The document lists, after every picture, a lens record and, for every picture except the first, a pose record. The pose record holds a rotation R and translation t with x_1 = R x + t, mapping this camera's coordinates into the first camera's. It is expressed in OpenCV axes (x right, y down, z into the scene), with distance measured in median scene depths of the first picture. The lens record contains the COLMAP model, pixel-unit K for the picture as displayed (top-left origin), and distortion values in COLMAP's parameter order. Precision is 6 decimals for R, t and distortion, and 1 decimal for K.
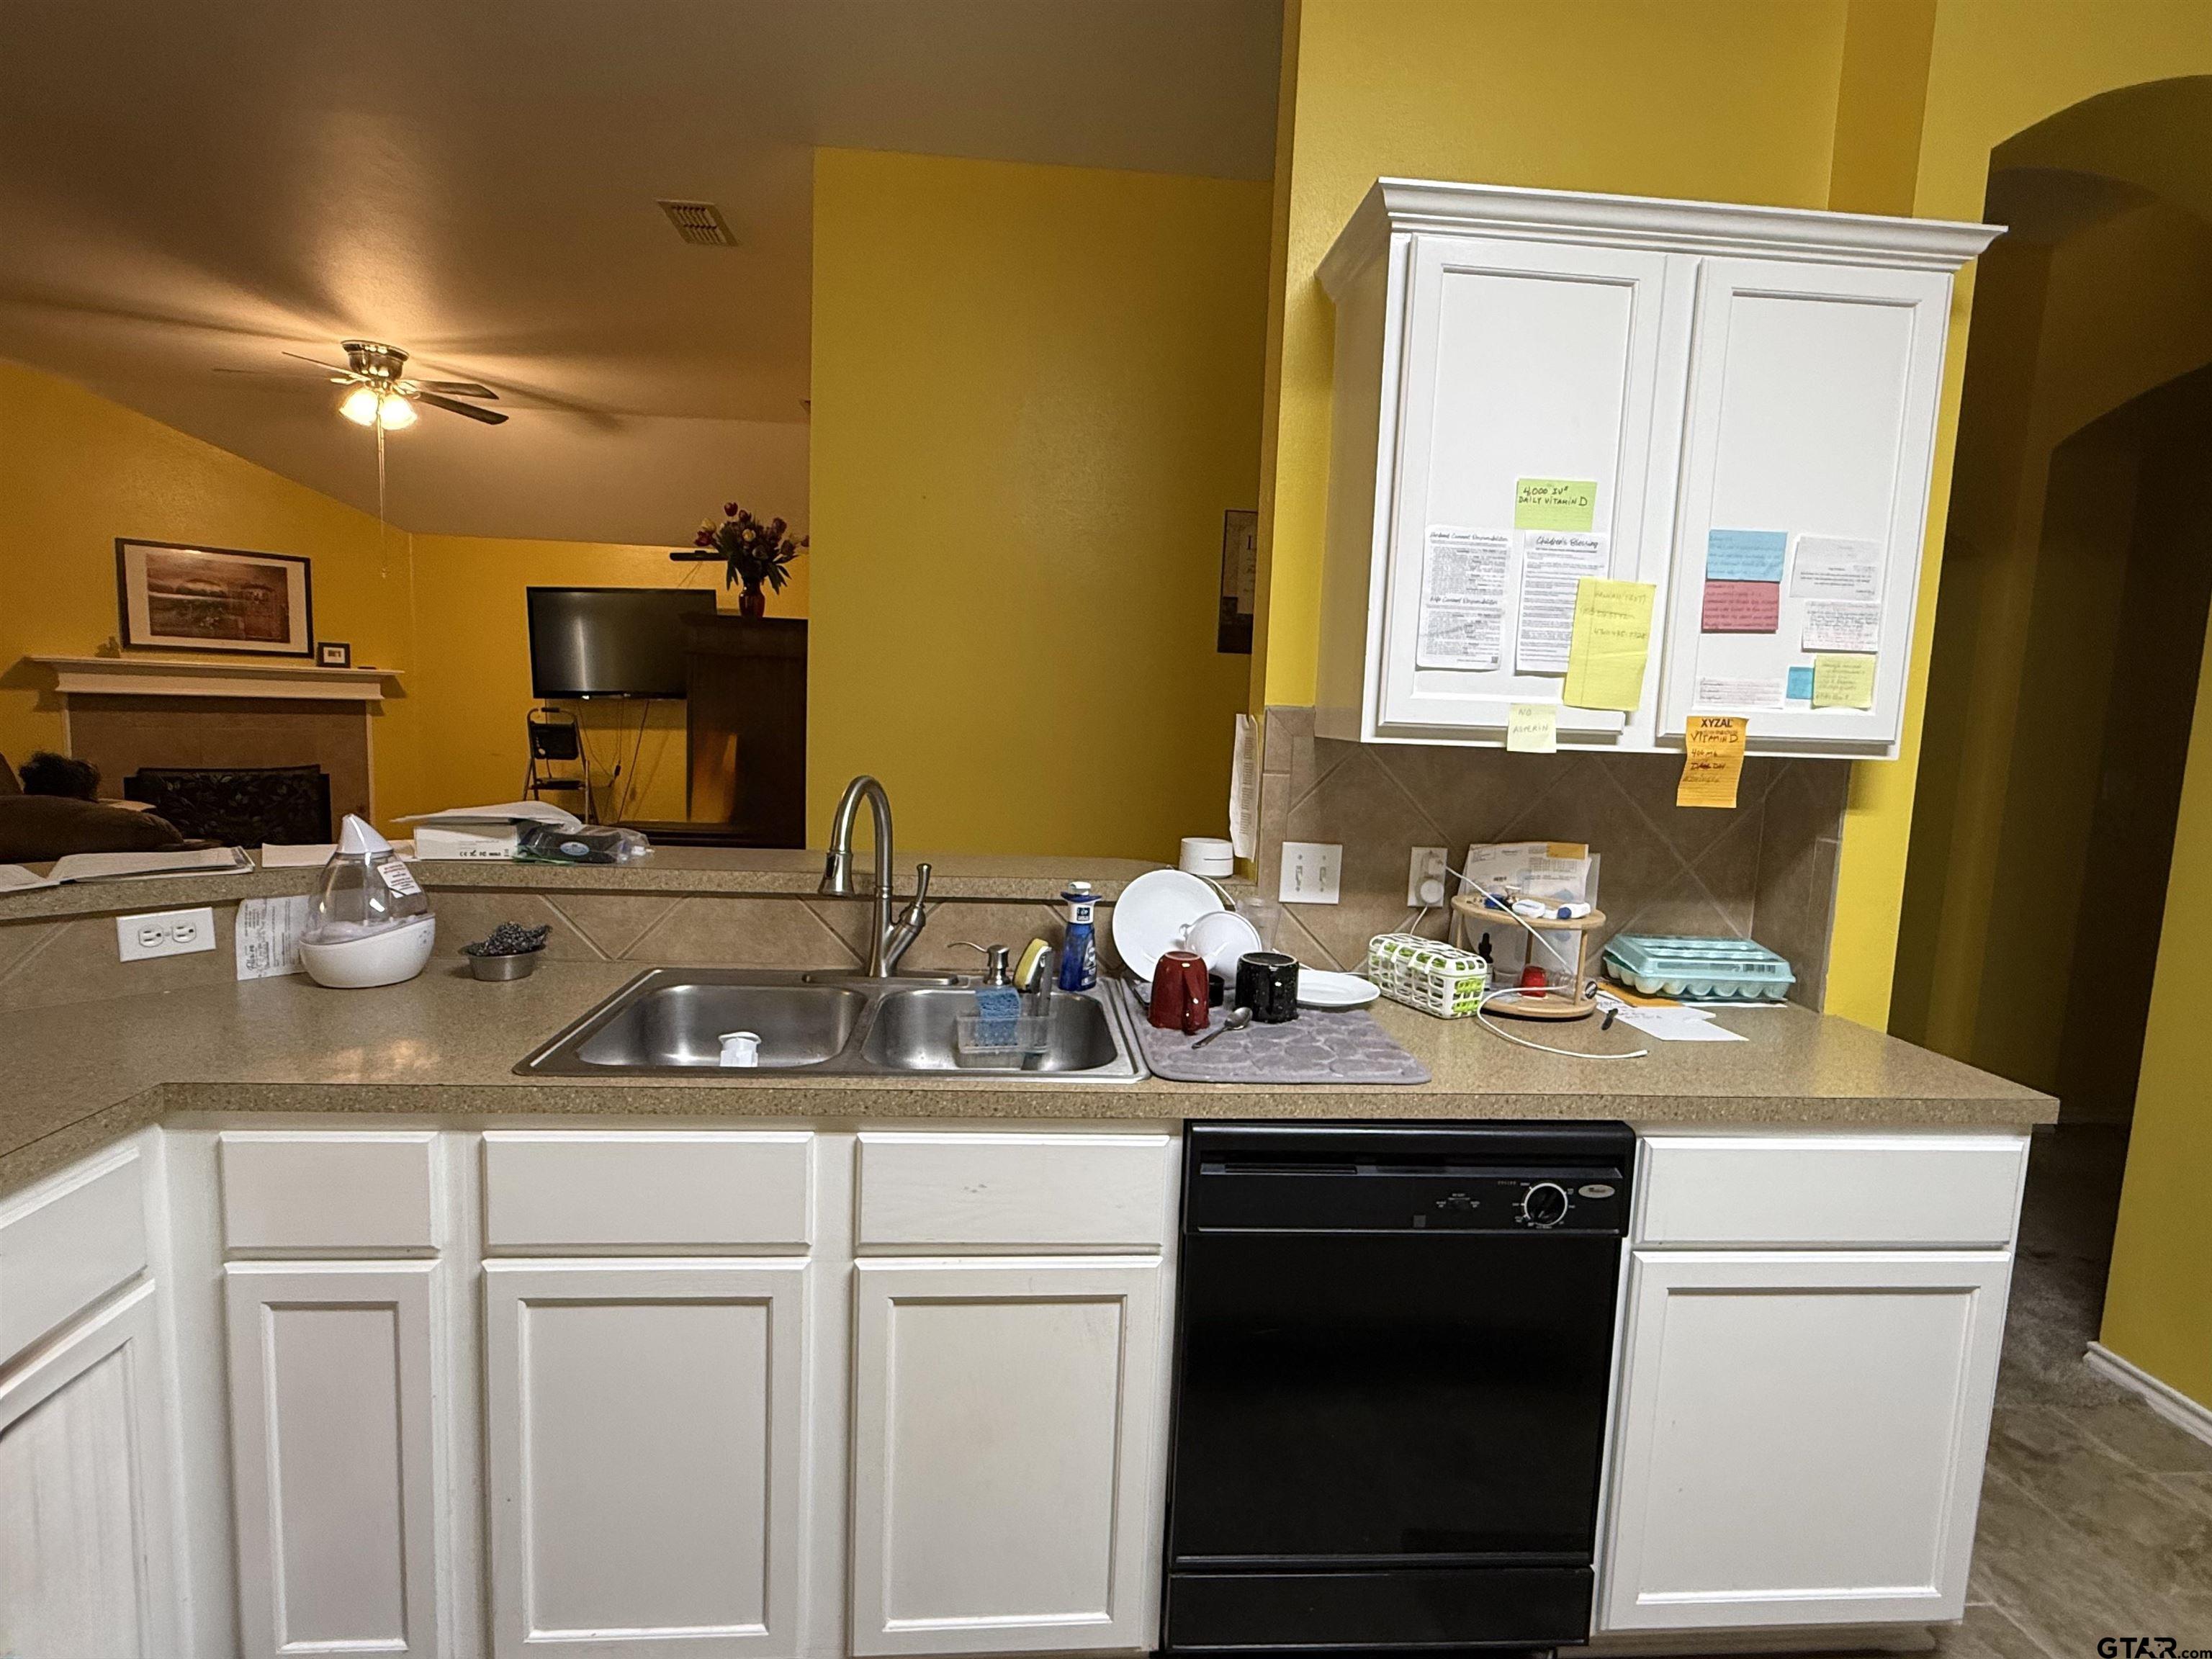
lens RADIAL K [[1103.3, 0, 1117.5], [0, 1103.3, 825.3], [0, 0, 1]] dist [0.000480, 0.001099]
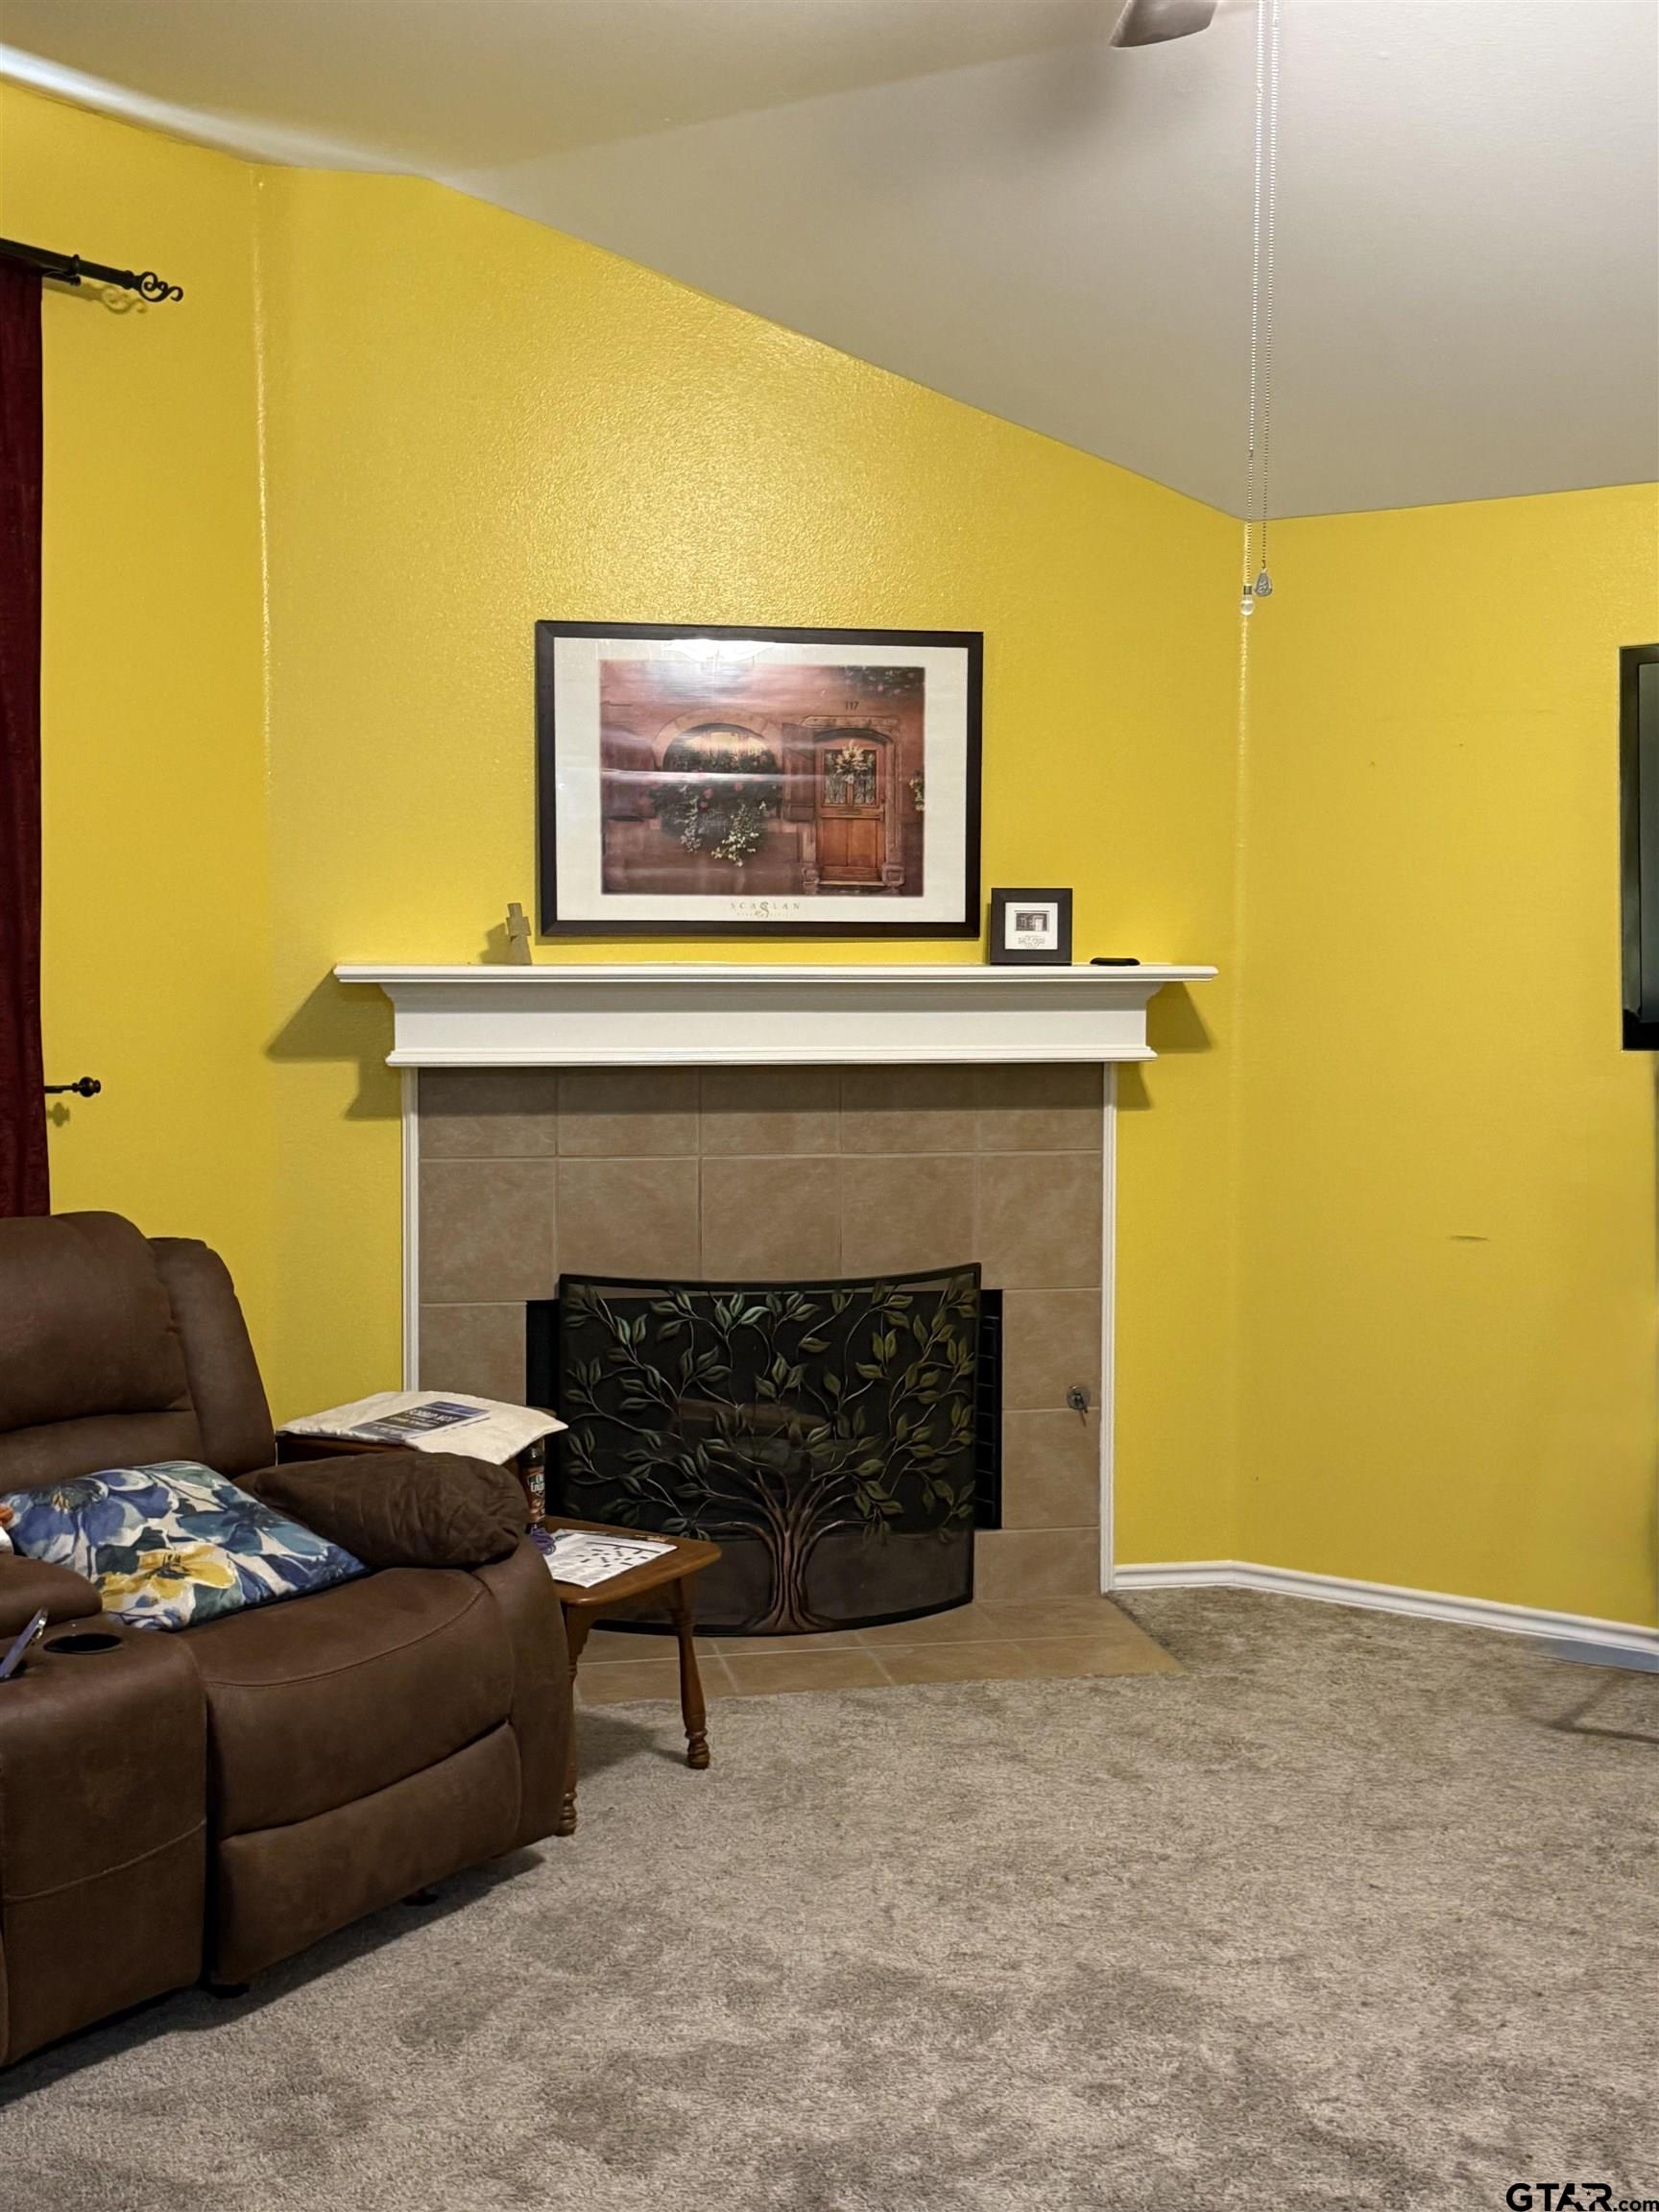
lens RADIAL K [[2604.5, 0, 838.8], [0, 2604.5, 1091.3], [0, 0, 1]] dist [0.148835, 0.000000]
pose [[0.785548, 0.010617, -0.618709, -0.294195], [-0.042301, 0.998435, -0.036574, -0.079033], [0.617353, 0.054902, 0.784768, 0.386542]]
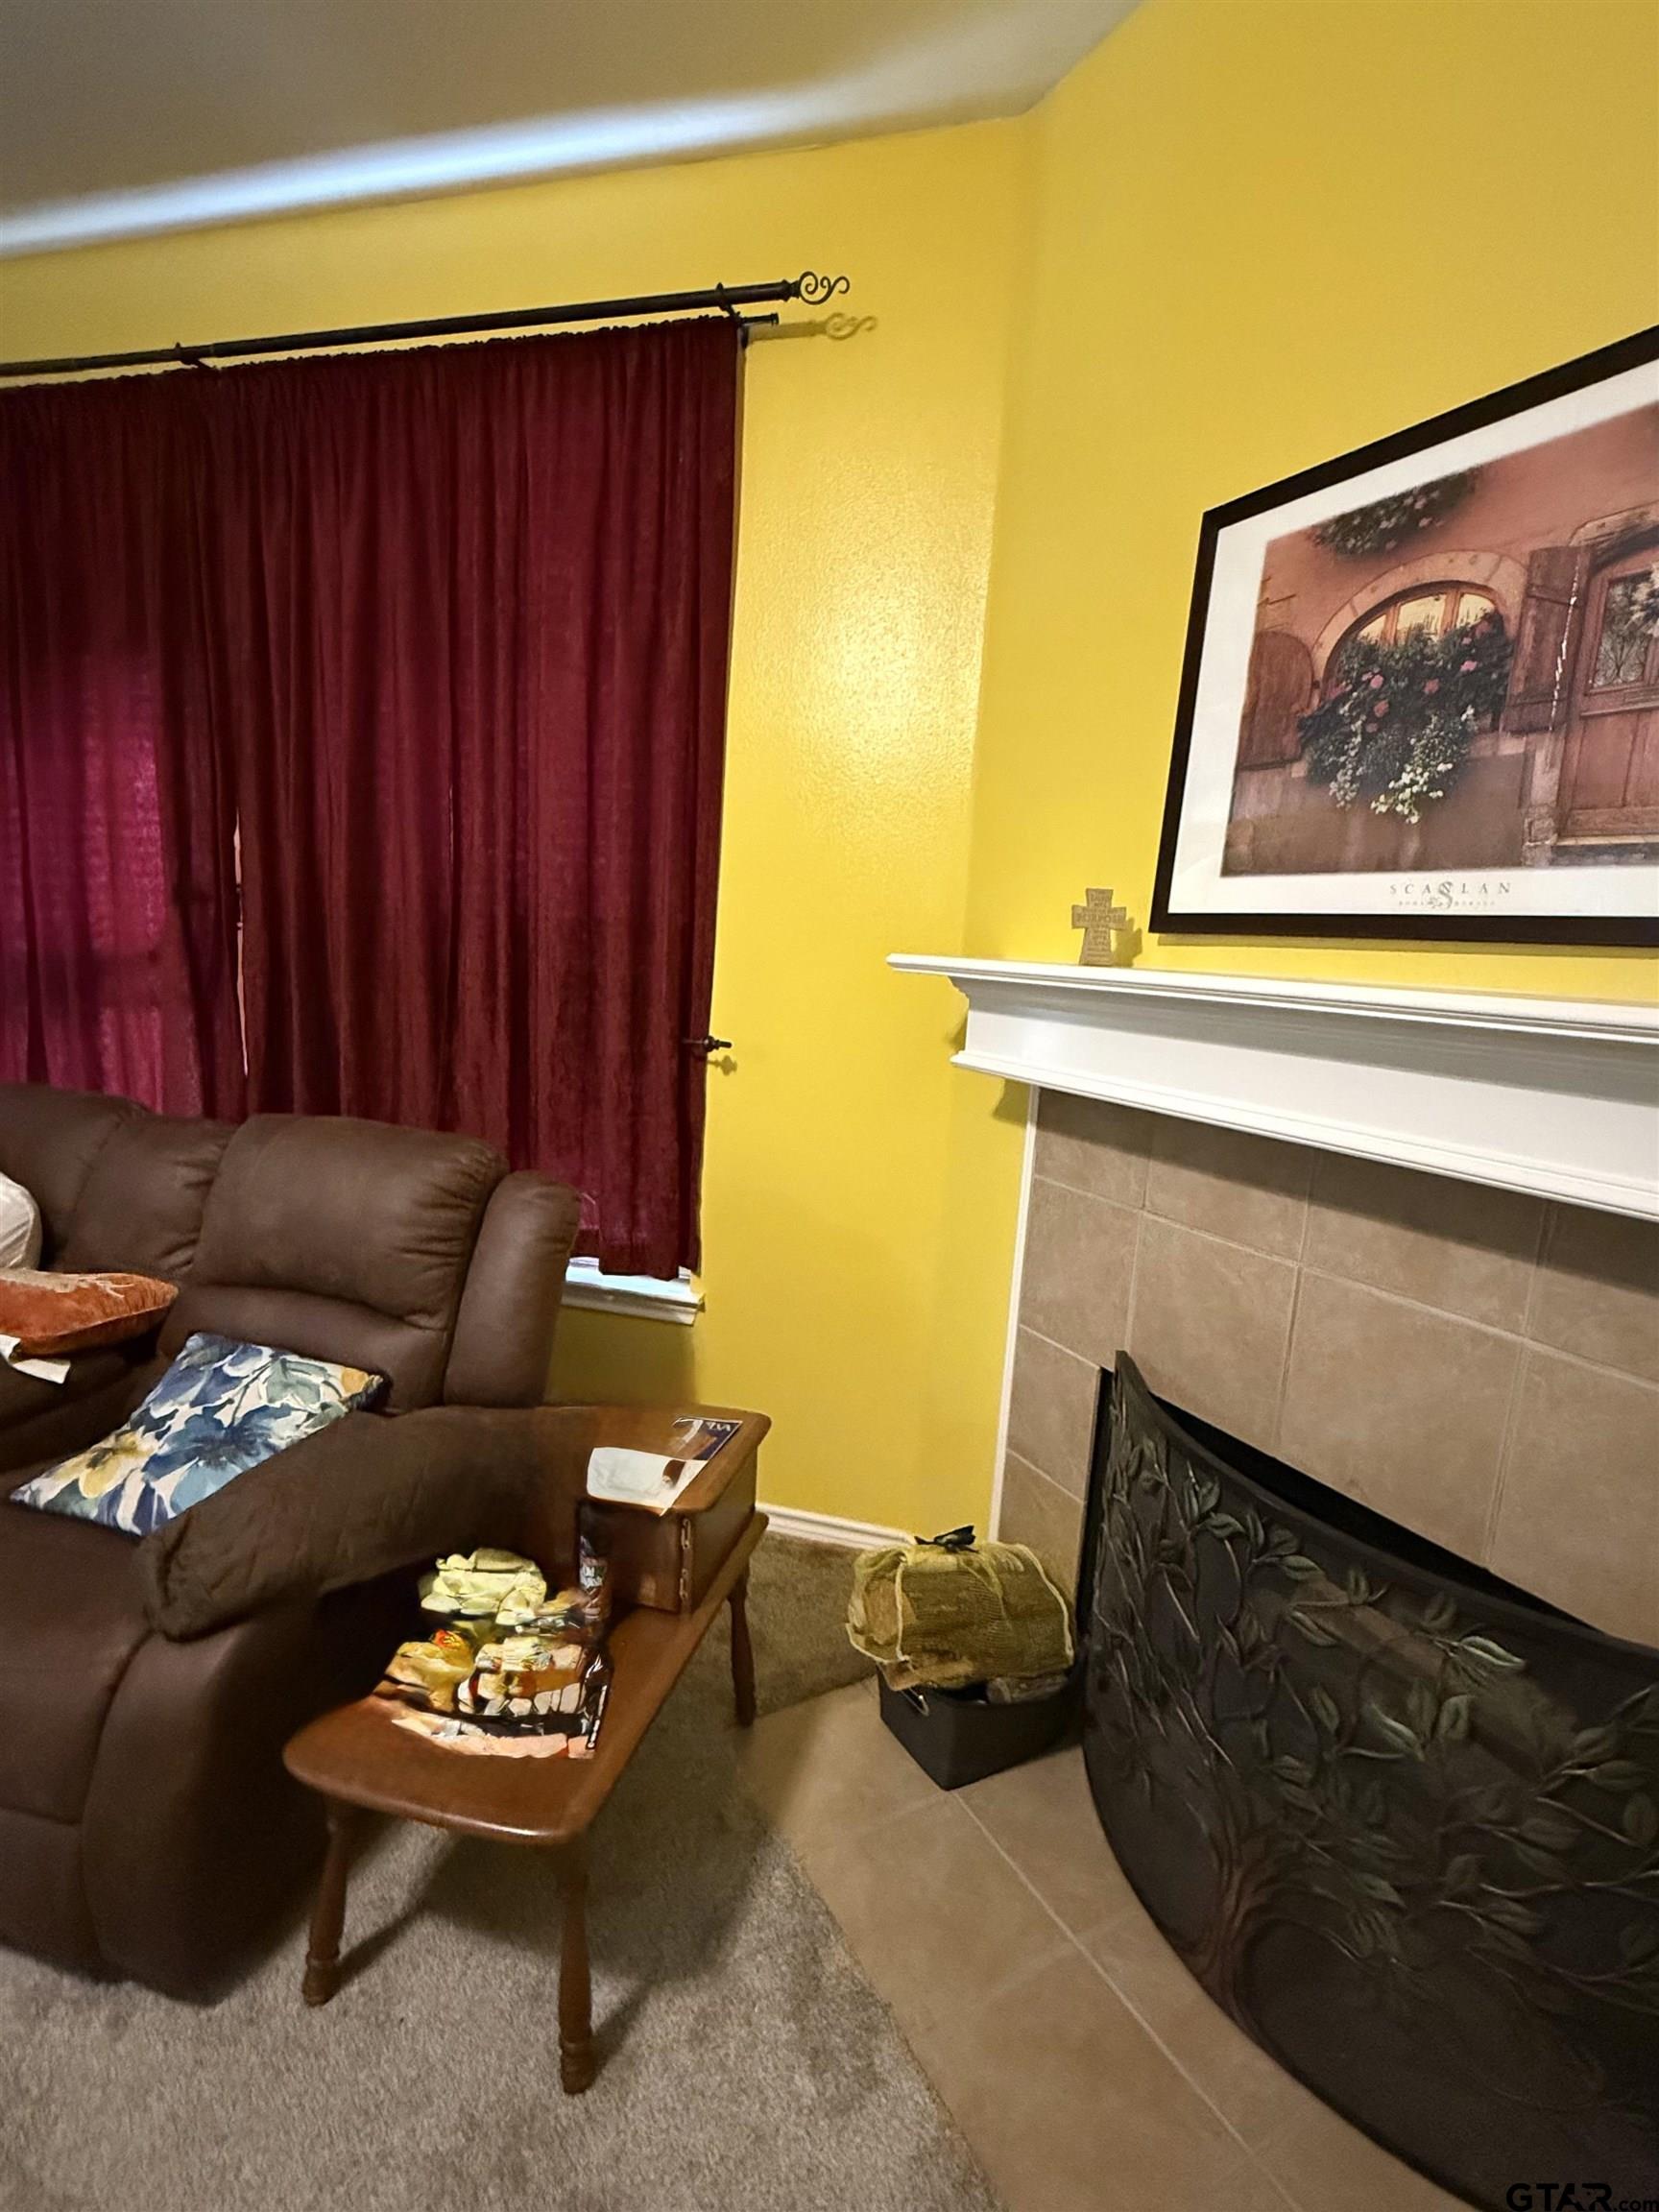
lens RADIAL K [[1028.5, 0, 845.1], [0, 1028.5, 1105.9], [0, 0, 1]] dist [-0.000983, -0.002428]
pose [[-0.331990, 0.096749, -0.938308, -0.588949], [-0.165540, 0.973313, 0.158929, -0.136618], [0.928644, 0.208090, -0.307115, 0.952881]]
